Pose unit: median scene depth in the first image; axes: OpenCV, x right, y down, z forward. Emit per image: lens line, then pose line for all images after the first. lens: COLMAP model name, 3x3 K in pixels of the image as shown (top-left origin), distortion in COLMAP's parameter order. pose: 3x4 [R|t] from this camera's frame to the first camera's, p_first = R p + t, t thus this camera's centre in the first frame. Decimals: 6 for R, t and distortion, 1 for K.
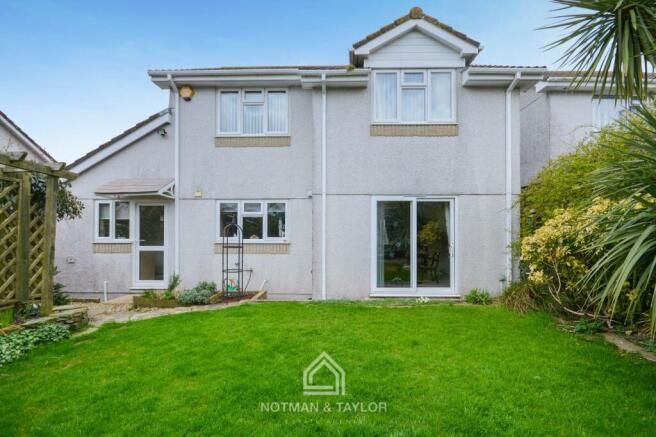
lens RADIAL K [[302.9, 0, 332.1], [0, 302.9, 229.1], [0, 0, 1]] dist [-0.008911, -0.002988]
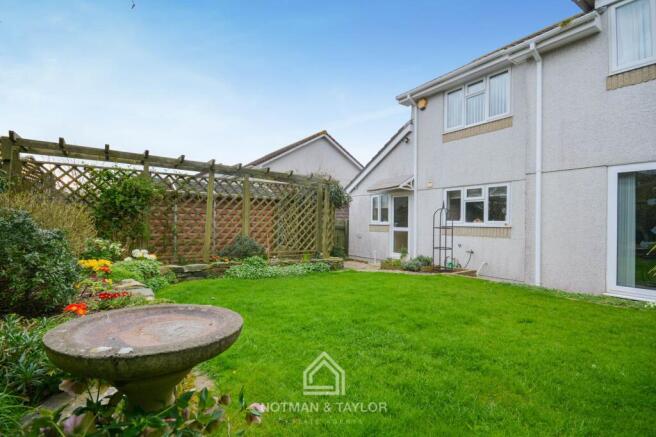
lens RADIAL K [[311.3, 0, 327.4], [0, 311.3, 218.2], [0, 0, 1]] dist [-0.002261, -0.001640]
pose [[0.575011, -0.005747, -0.818125, 0.335861], [0.000872, 0.999979, -0.006412, 0.024464], [0.818145, 0.002974, 0.575004, -0.048785]]
